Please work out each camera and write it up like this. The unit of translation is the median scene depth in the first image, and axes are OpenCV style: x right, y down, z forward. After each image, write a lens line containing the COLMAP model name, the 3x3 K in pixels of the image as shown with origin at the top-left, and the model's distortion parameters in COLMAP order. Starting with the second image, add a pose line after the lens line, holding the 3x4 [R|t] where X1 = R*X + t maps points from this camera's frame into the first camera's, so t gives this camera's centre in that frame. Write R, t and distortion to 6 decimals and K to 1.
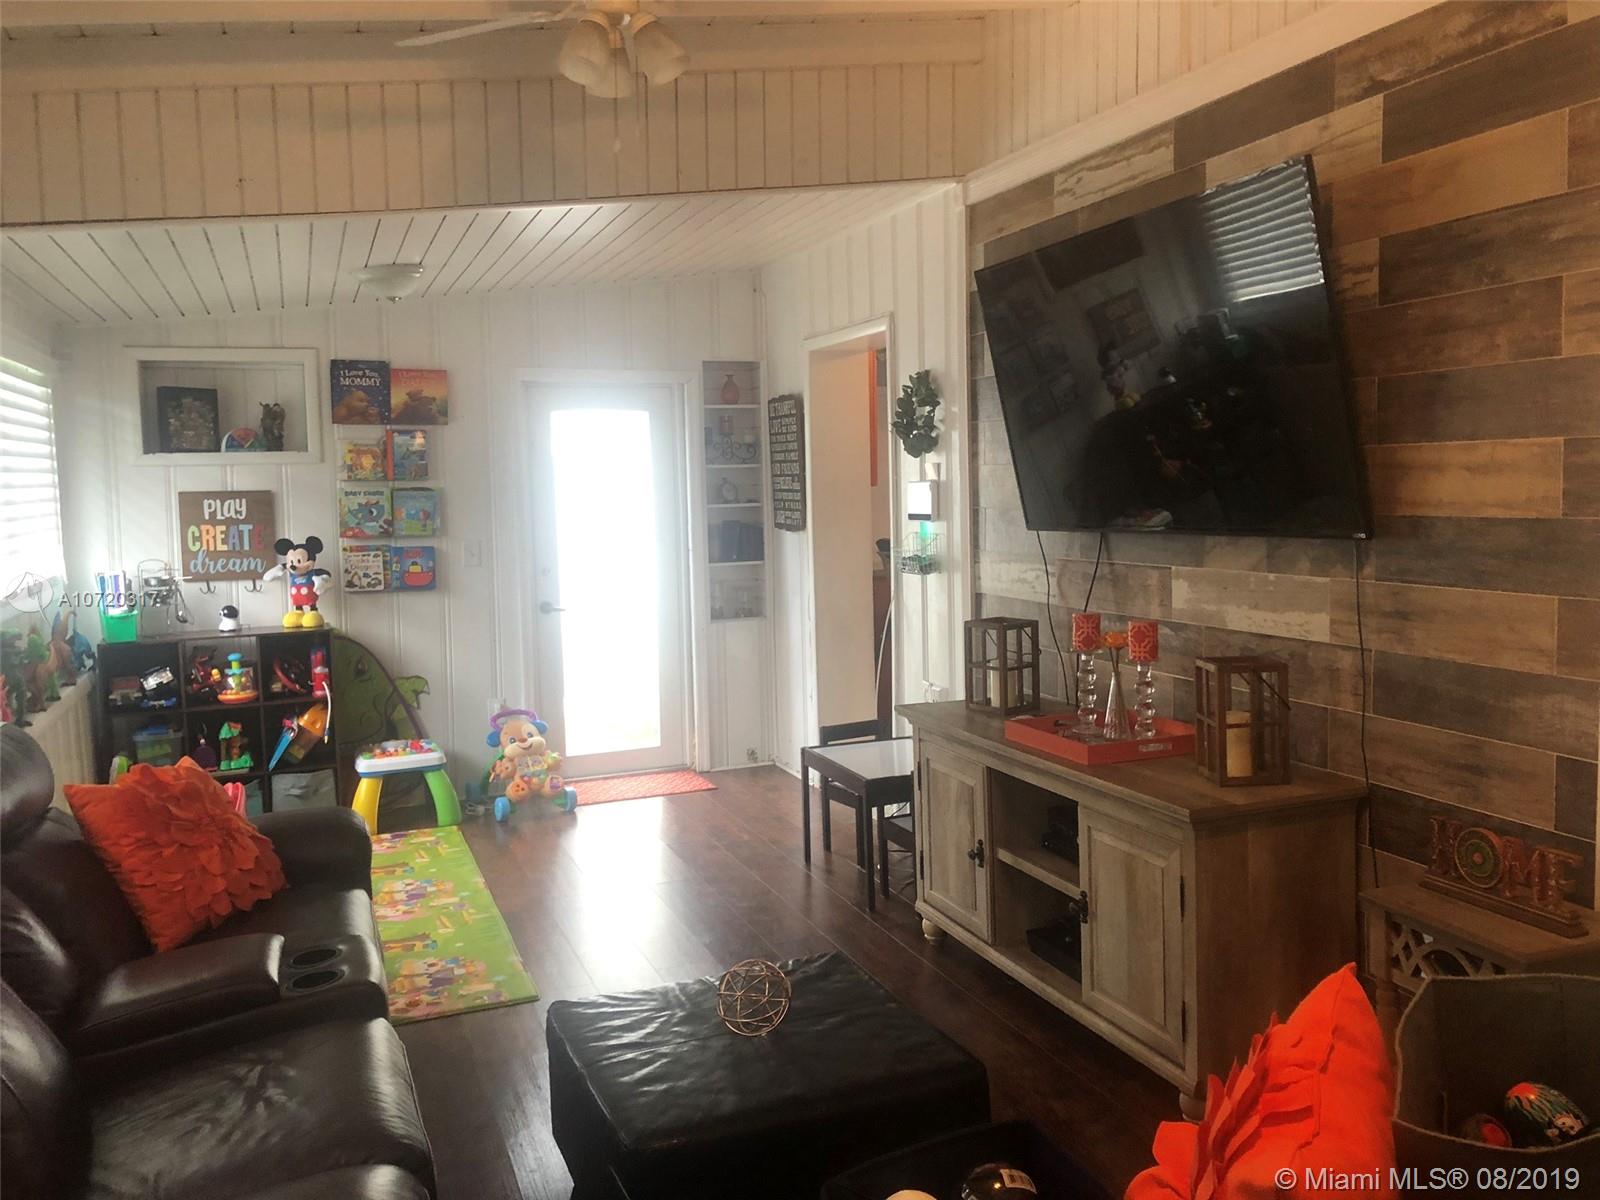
lens RADIAL K [[1318.1, 0, 828.5], [0, 1318.1, 599.8], [0, 0, 1]] dist [0.055003, -0.071799]
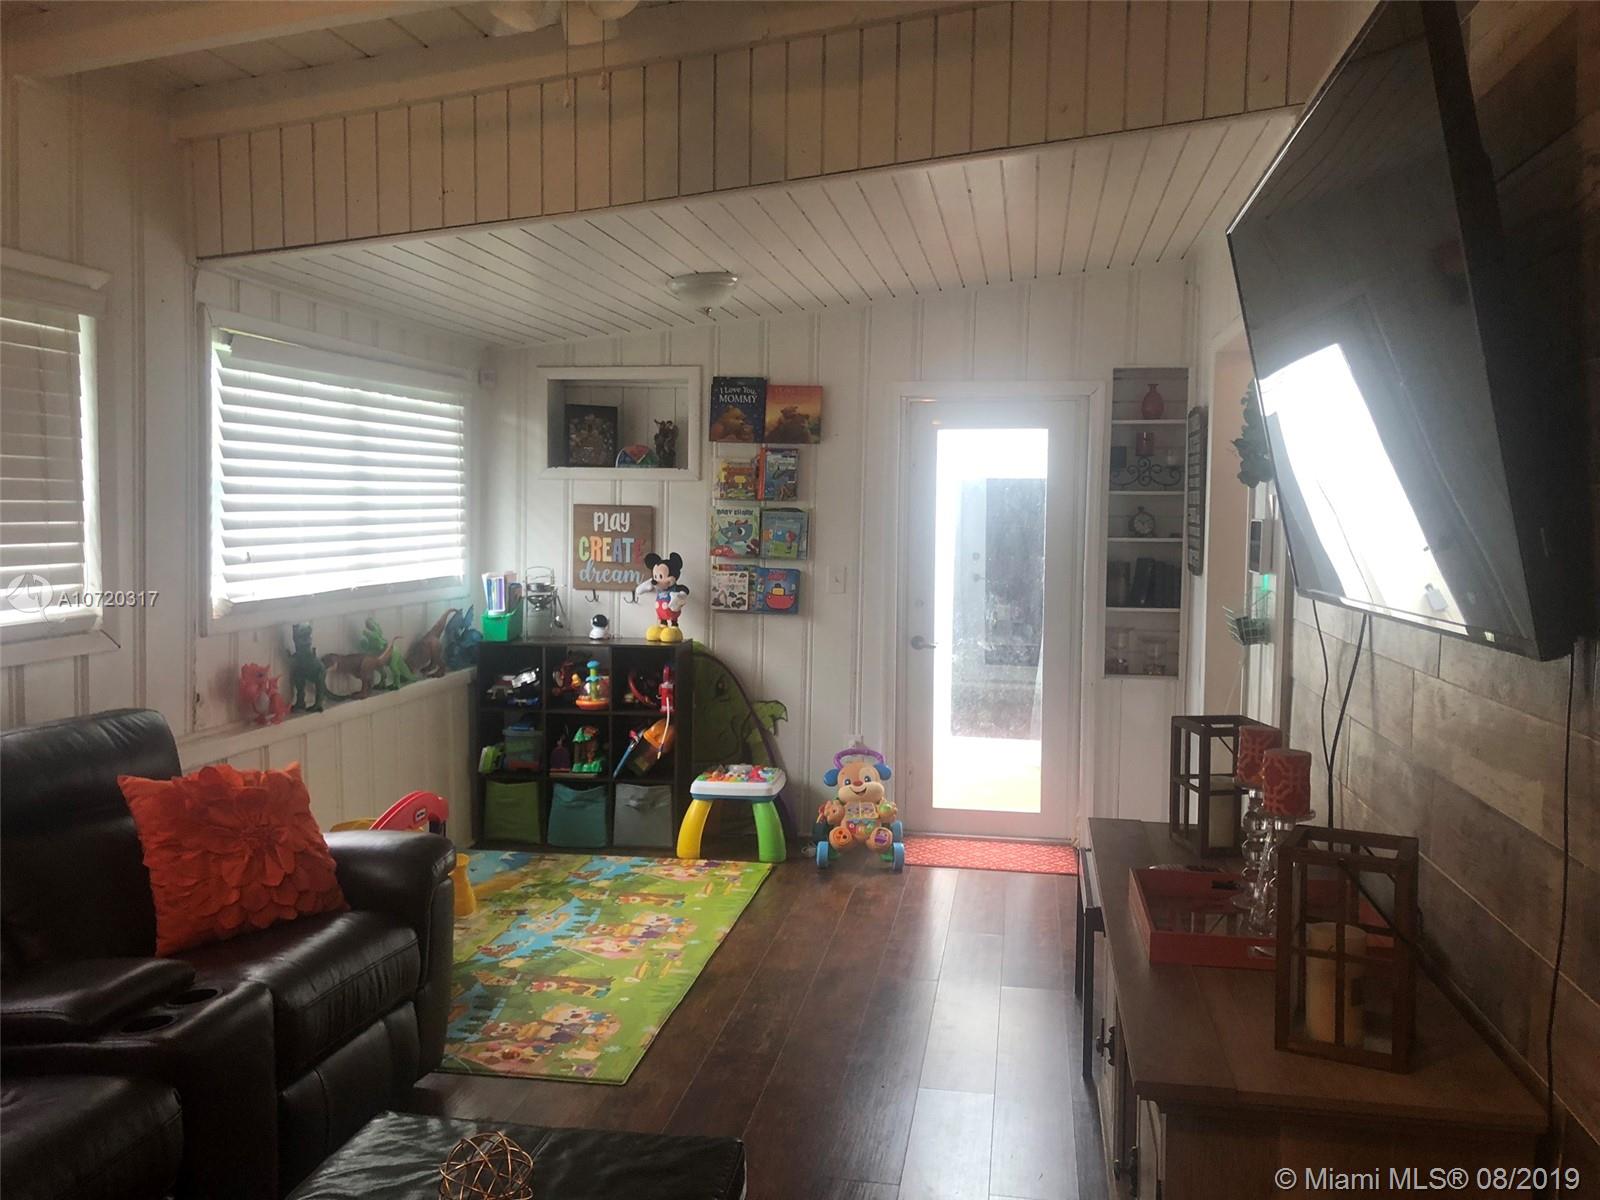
lens RADIAL K [[1318.1, 0, 803.5], [0, 1318.1, 598.2], [0, 0, 1]] dist [0.055003, -0.071799]
pose [[0.849094, 0.069907, -0.523596, 0.218862], [-0.079513, 0.996825, 0.004146, -0.024765], [0.522223, 0.038112, 0.851957, 0.198276]]
